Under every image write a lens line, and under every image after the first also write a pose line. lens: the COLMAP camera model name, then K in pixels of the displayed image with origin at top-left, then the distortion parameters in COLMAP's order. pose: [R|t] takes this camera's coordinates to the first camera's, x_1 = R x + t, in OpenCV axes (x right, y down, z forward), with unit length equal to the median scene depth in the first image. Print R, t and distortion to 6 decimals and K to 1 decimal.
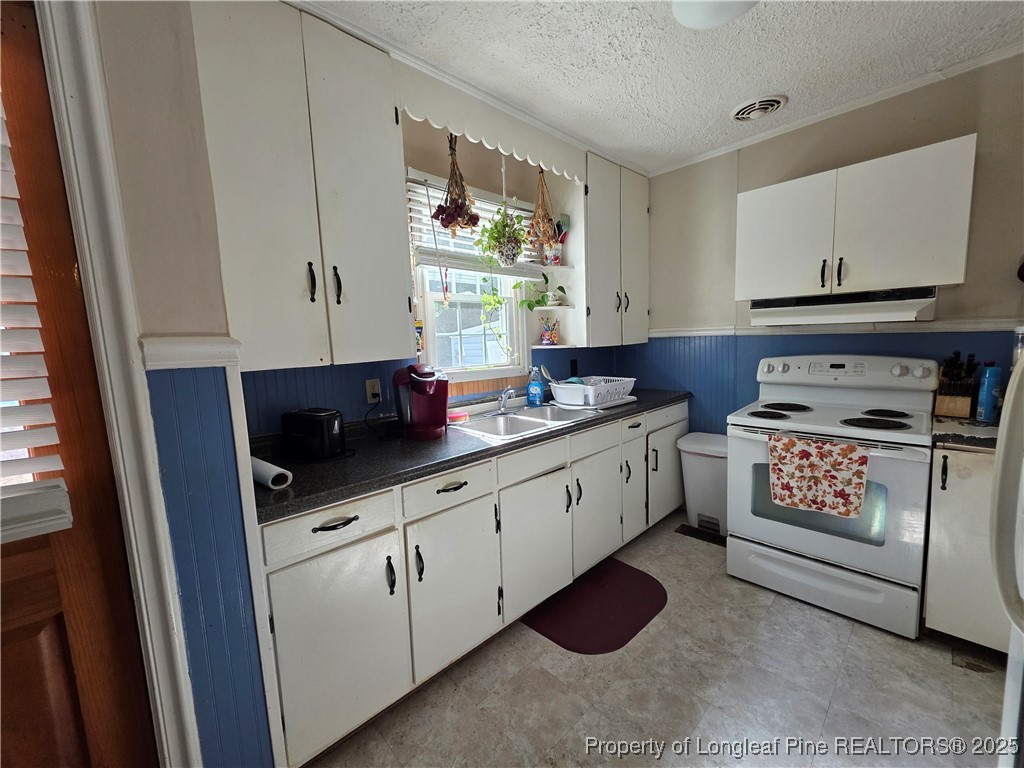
lens RADIAL K [[411.8, 0, 512.3], [0, 411.8, 382.7], [0, 0, 1]] dist [0.001458, 0.000406]
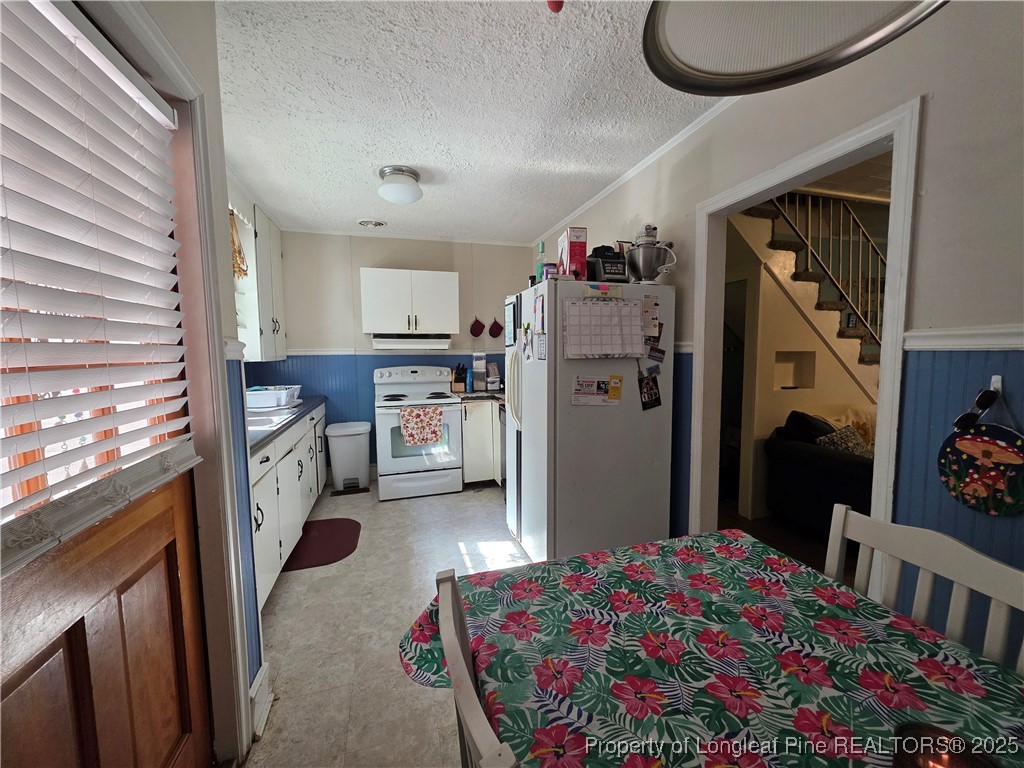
lens RADIAL K [[411.8, 0, 513.9], [0, 411.8, 383.0], [0, 0, 1]] dist [0.001458, 0.000406]
pose [[0.449594, -0.035762, 0.892517, -0.782150], [0.091347, 0.995800, -0.006115, 0.071898], [-0.888550, 0.084278, 0.450973, -0.275877]]
